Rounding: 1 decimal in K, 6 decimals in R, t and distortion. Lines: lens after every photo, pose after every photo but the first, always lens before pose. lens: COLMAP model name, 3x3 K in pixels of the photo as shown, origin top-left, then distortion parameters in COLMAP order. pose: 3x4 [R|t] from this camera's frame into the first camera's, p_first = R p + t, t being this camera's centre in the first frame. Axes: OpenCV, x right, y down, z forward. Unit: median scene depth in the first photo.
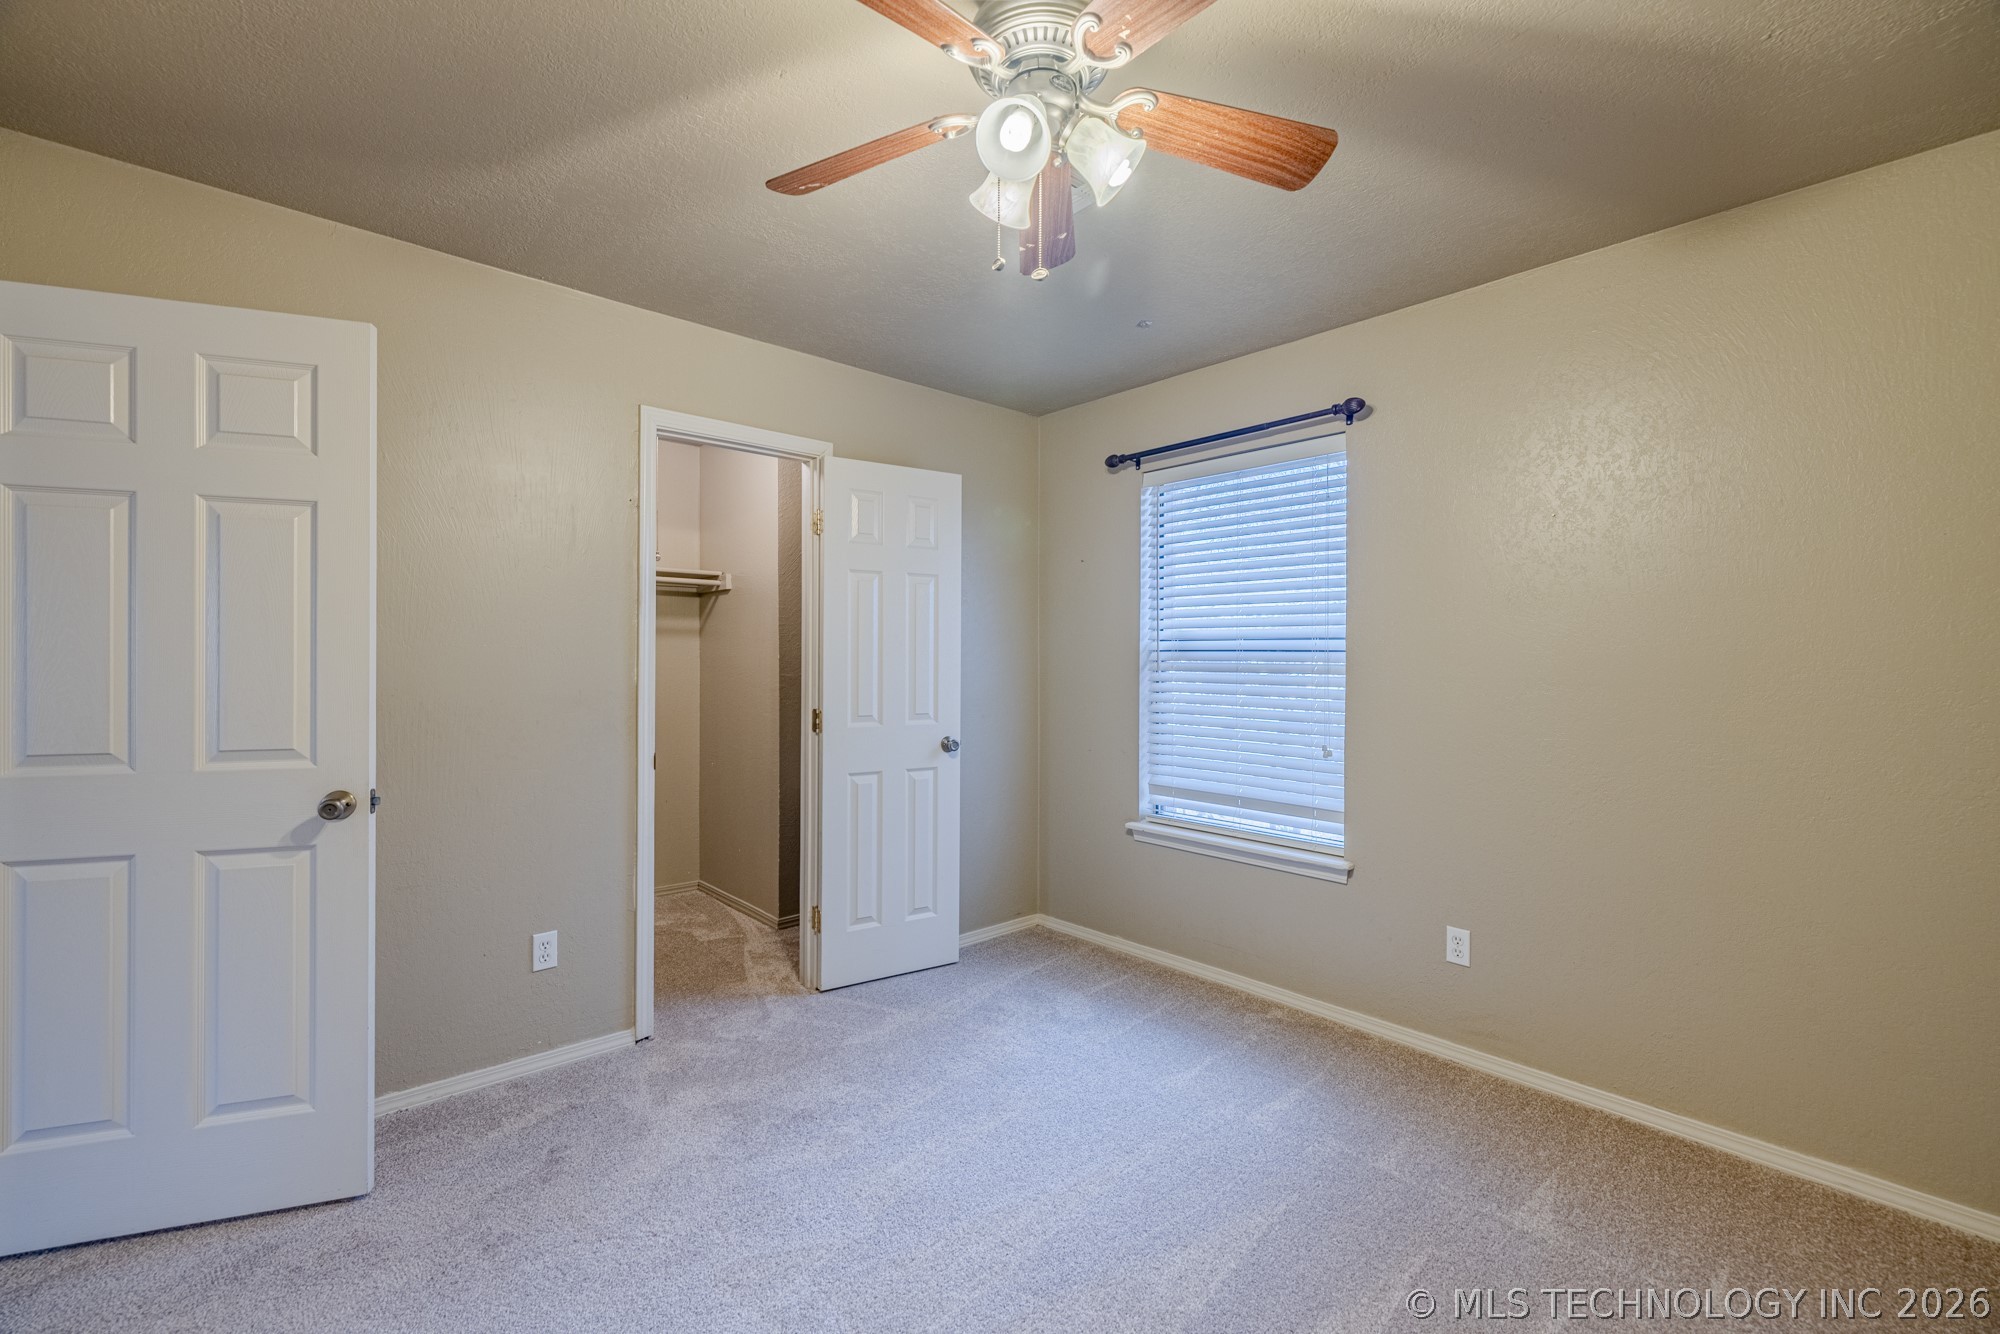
lens RADIAL K [[839.6, 0, 994.0], [0, 839.6, 666.1], [0, 0, 1]] dist [-0.000730, 0.000764]
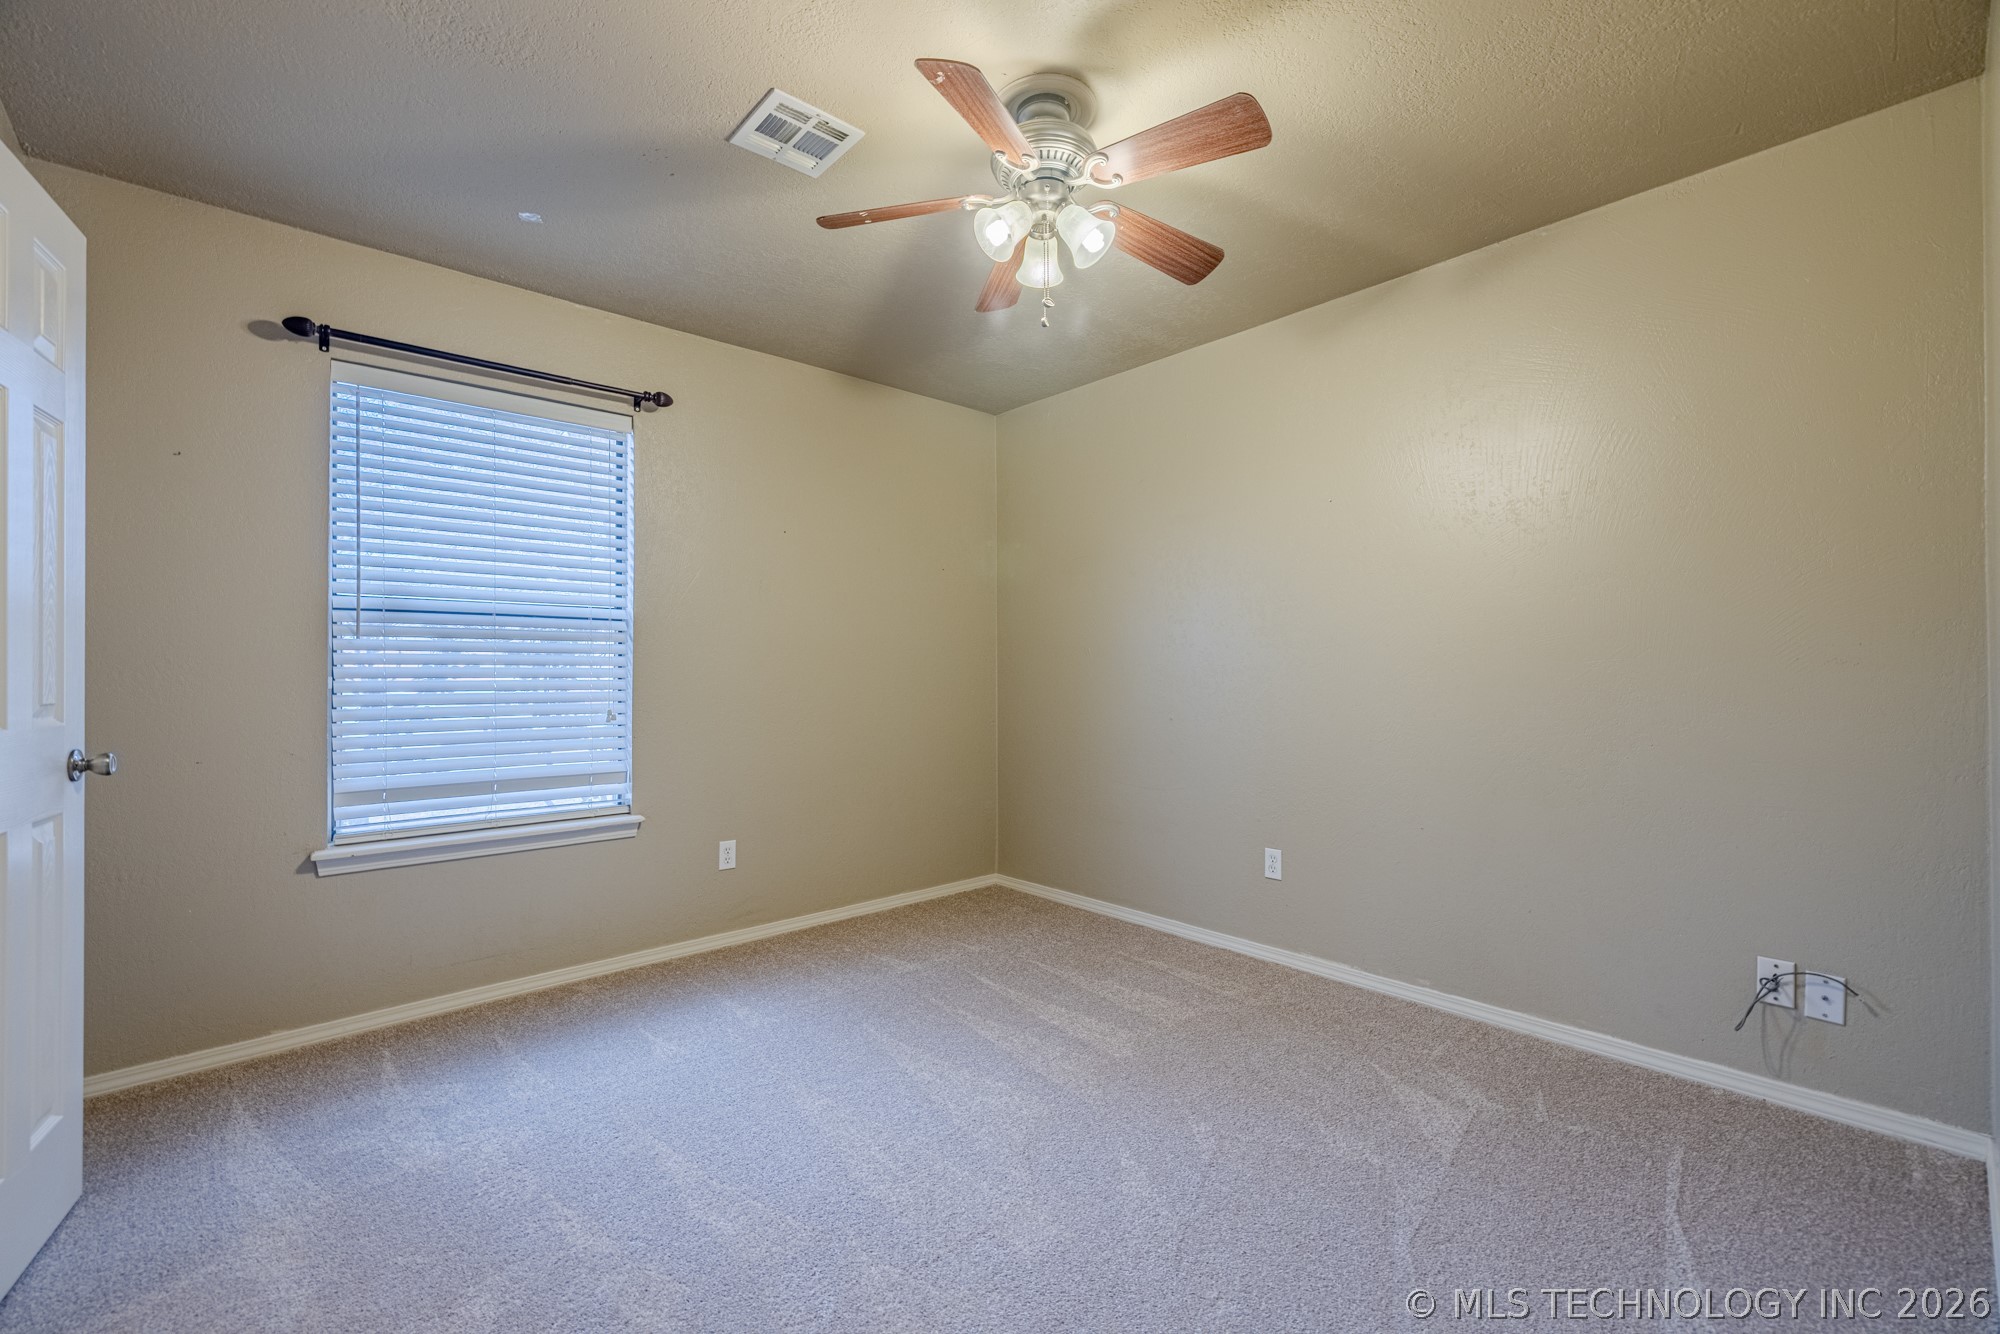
lens RADIAL K [[853.0, 0, 995.3], [0, 853.0, 663.6], [0, 0, 1]] dist [-0.000526, 0.000093]
pose [[-0.003961, 0.004103, 0.999984, -0.633772], [0.011594, 0.999925, -0.004057, 0.045234], [-0.999925, 0.011577, -0.004008, 0.506371]]
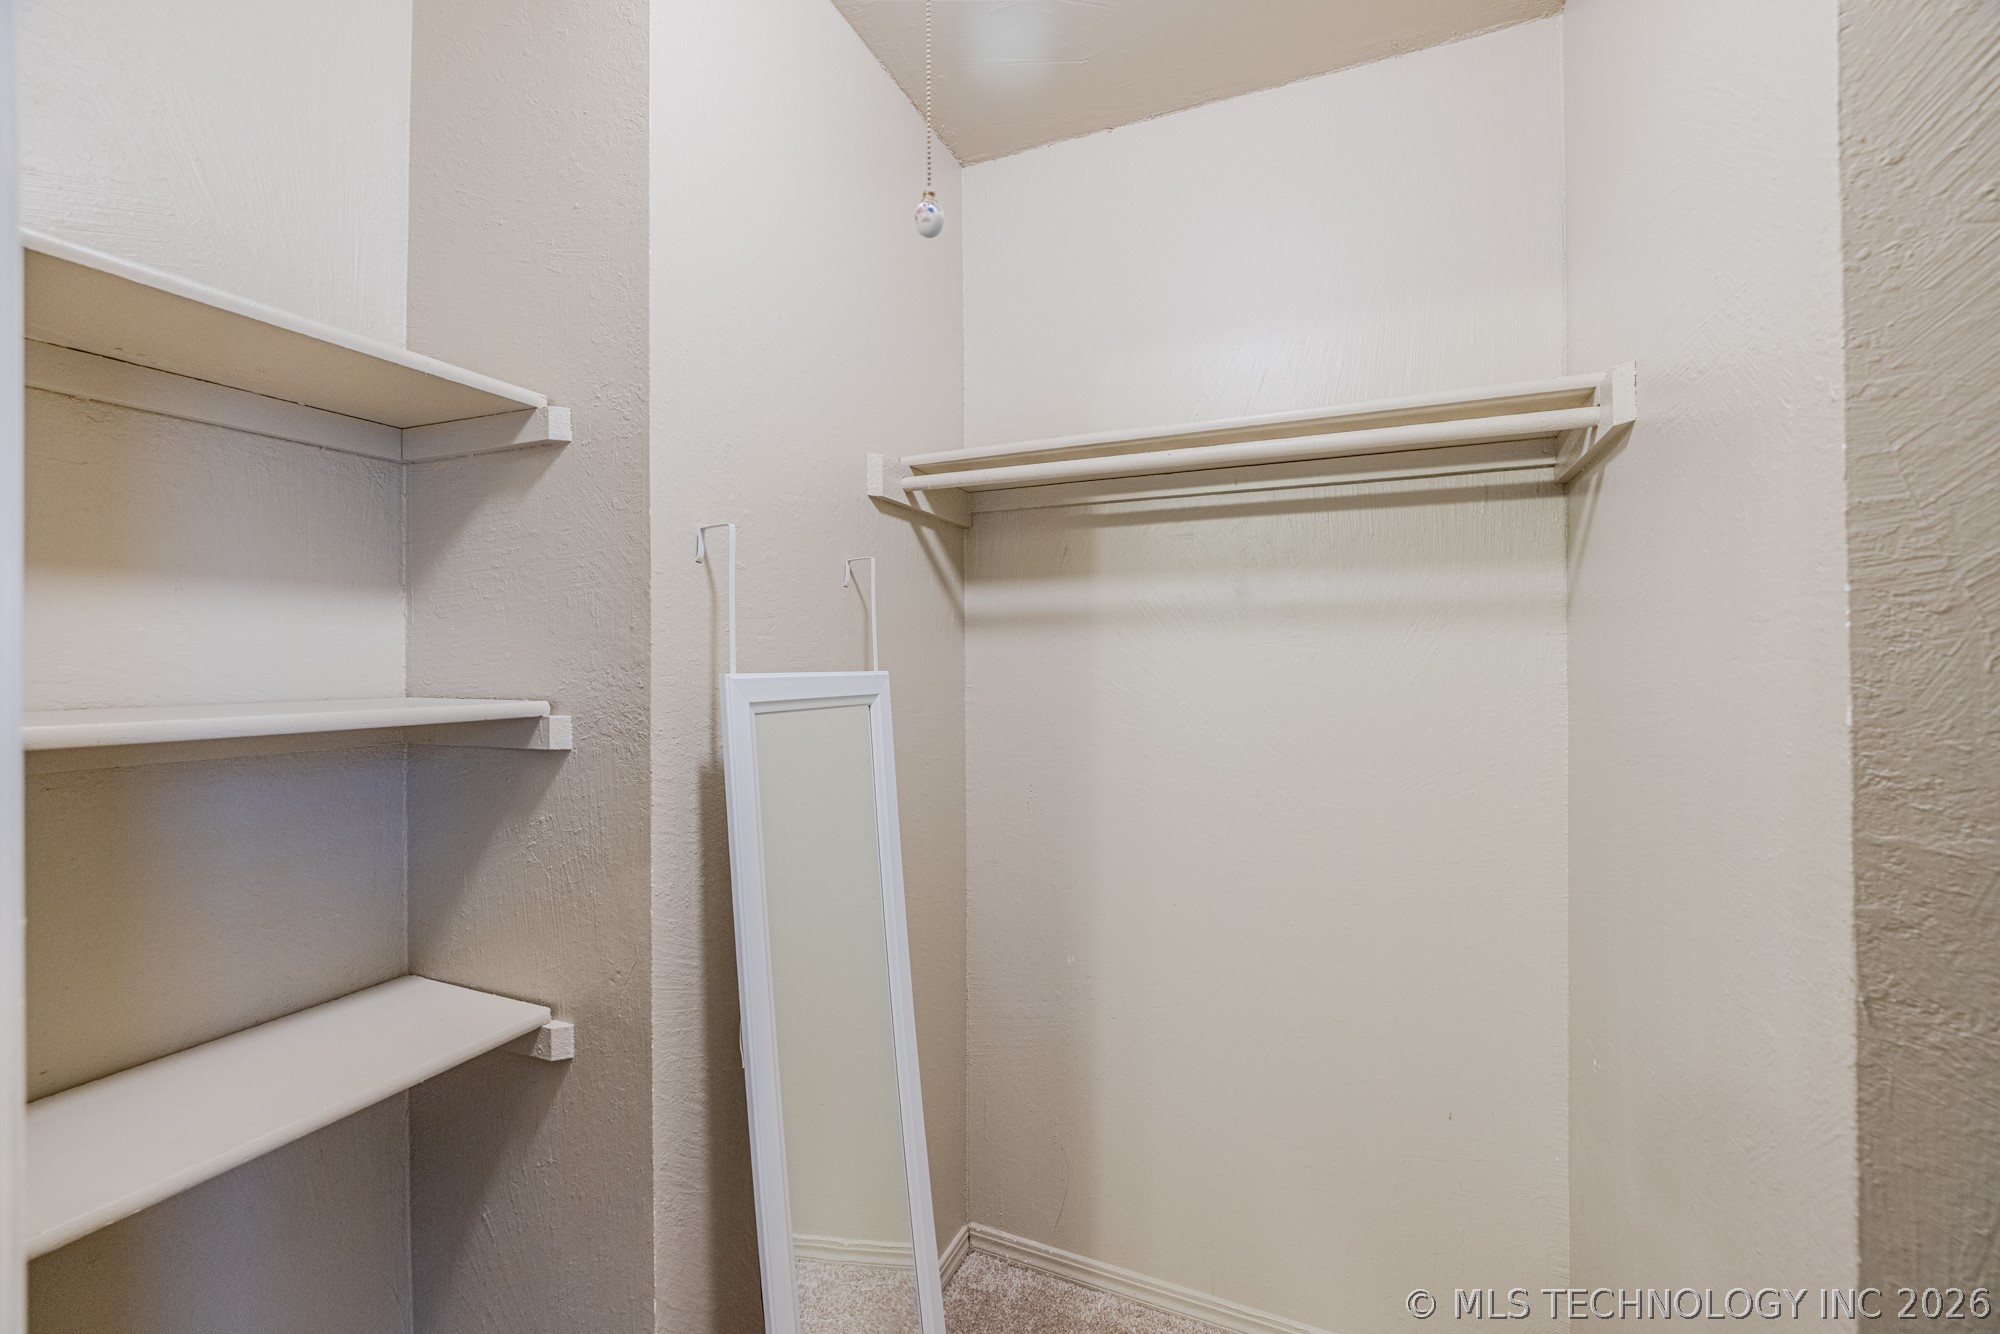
lens RADIAL K [[838.1, 0, 991.3], [0, 838.1, 665.9], [0, 0, 1]] dist [0.000935, 0.000150]
pose [[0.400149, 0.000559, -0.916450, -0.229162], [-0.010039, 0.999942, -0.003774, -0.023656], [0.916395, 0.010710, 0.400132, 1.020203]]
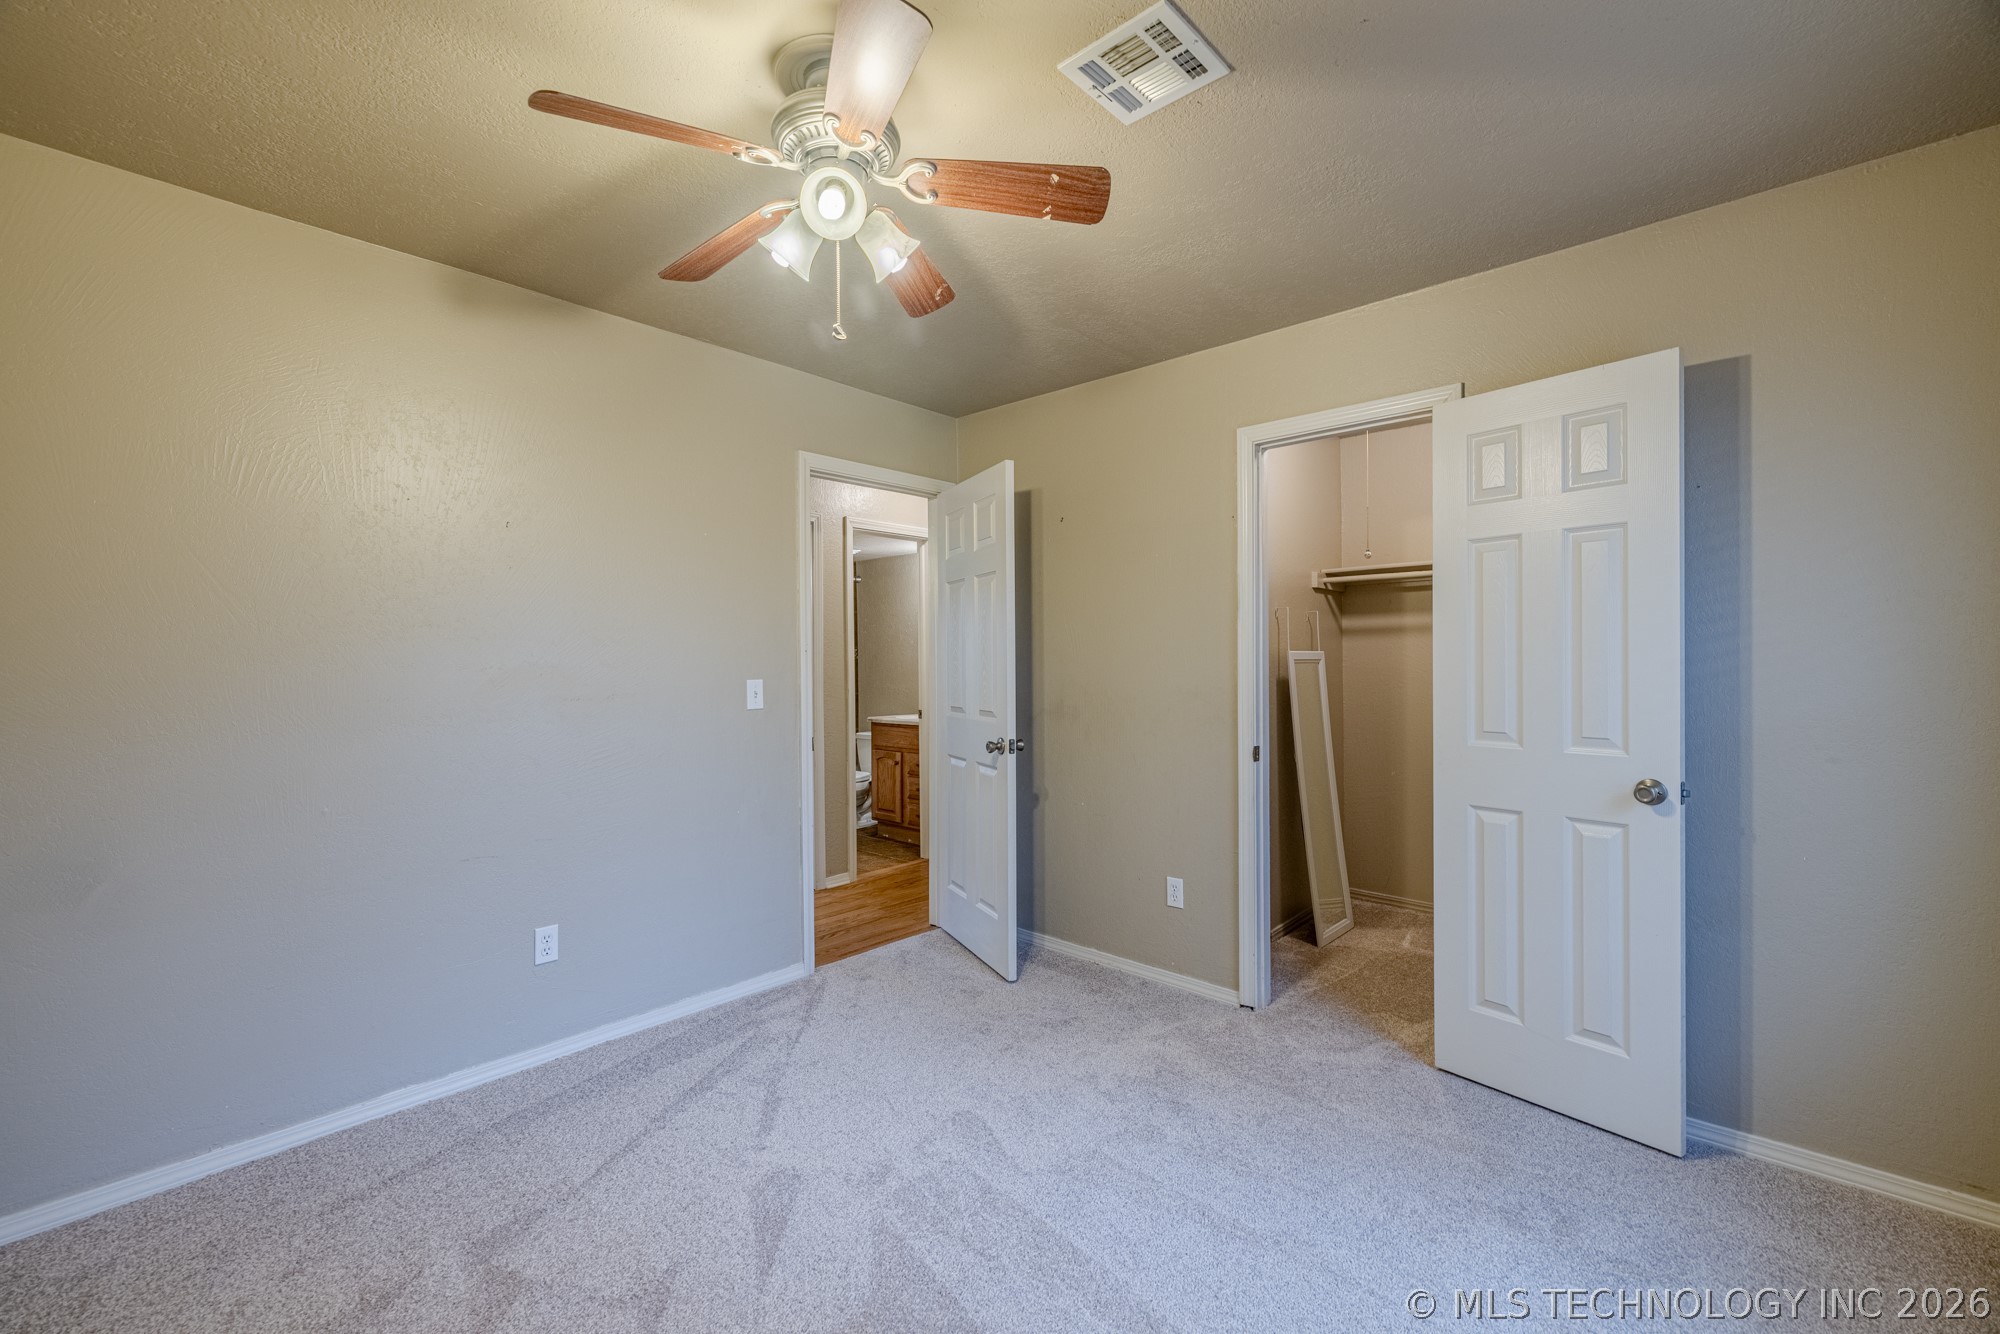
lens RADIAL K [[838.1, 0, 991.3], [0, 838.1, 665.9], [0, 0, 1]] dist [0.000935, 0.000150]
pose [[0.093647, 0.000941, -0.995605, 0.578535], [0.001139, 0.999999, 0.001052, -0.001158], [0.995605, -0.001233, 0.093646, 0.513478]]
